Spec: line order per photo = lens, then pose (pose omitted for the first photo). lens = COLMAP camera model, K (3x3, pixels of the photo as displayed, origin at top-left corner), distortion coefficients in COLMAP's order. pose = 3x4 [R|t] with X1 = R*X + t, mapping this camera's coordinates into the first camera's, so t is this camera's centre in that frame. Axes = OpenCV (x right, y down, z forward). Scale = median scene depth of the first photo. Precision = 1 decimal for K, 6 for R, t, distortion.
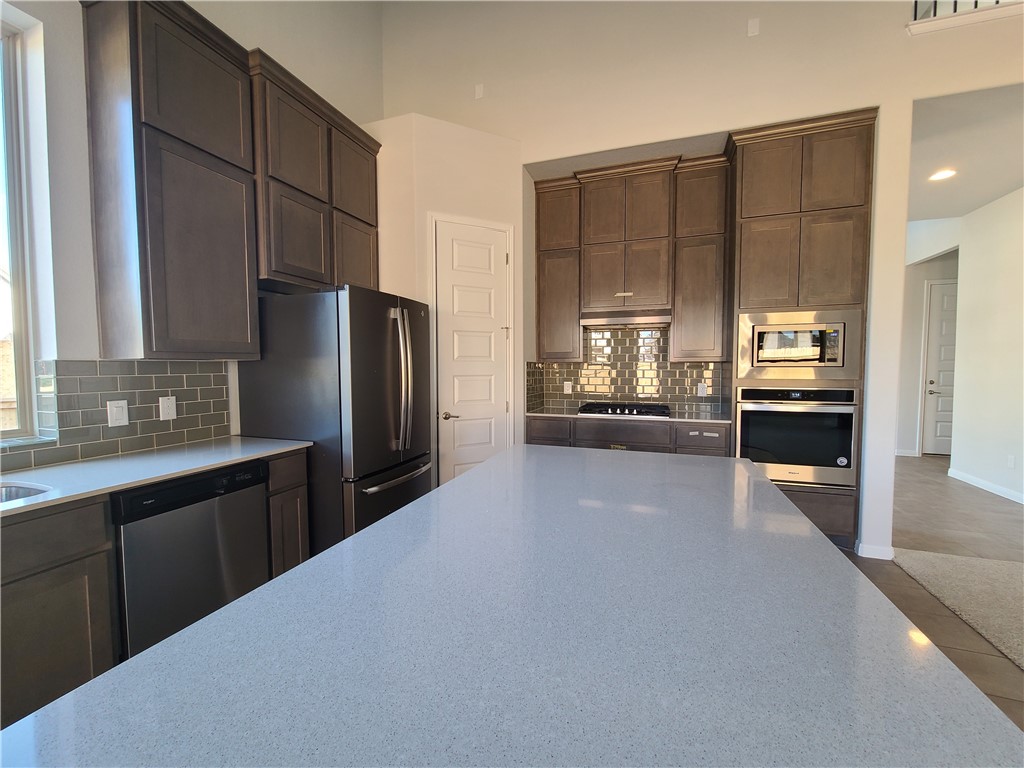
lens RADIAL K [[416.0, 0, 514.0], [0, 416.0, 386.1], [0, 0, 1]] dist [-0.001143, -0.000429]
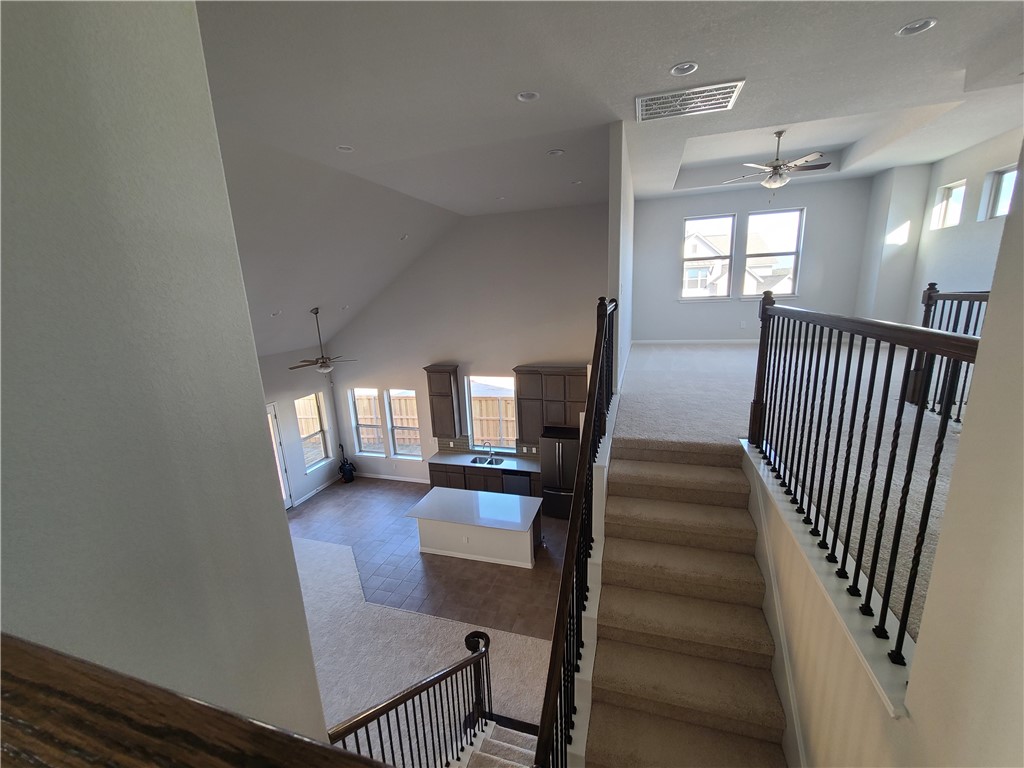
lens RADIAL K [[416.0, 0, 514.0], [0, 416.0, 386.1], [0, 0, 1]] dist [-0.001143, -0.000429]
pose [[0.033011, 0.228277, -0.973036, 2.441856], [-0.004188, 0.973590, 0.228265, -1.205443], [0.999446, -0.003460, 0.033095, 0.501832]]
